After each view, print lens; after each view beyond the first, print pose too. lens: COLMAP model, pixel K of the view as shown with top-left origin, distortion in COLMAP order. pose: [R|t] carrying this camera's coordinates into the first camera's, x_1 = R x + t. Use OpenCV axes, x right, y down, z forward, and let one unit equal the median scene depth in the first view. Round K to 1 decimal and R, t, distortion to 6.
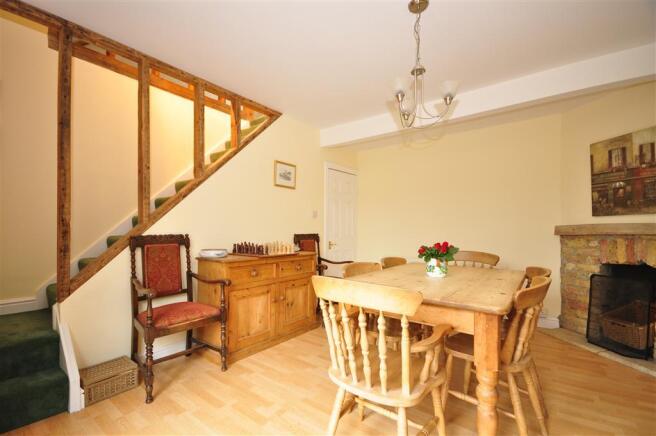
lens RADIAL K [[295.0, 0, 328.7], [0, 295.0, 223.1], [0, 0, 1]] dist [-0.000308, -0.000054]
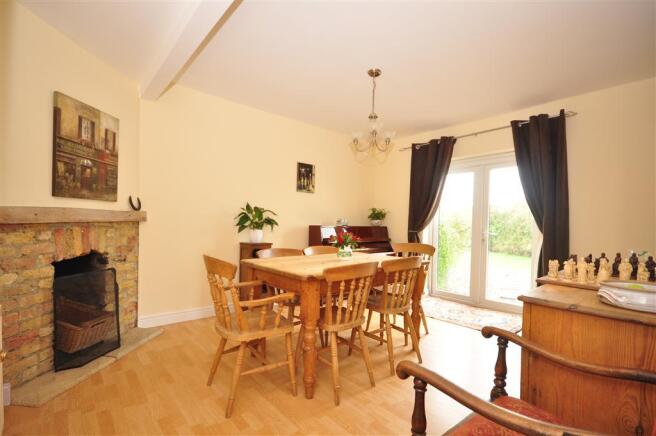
lens RADIAL K [[315.2, 0, 327.3], [0, 315.2, 222.6], [0, 0, 1]] dist [-0.000150, -0.000014]
pose [[-0.977753, -0.024415, 0.208336, 0.118316], [-0.029305, 0.999362, -0.020419, 0.038463], [-0.207705, -0.026070, -0.977844, 1.712653]]
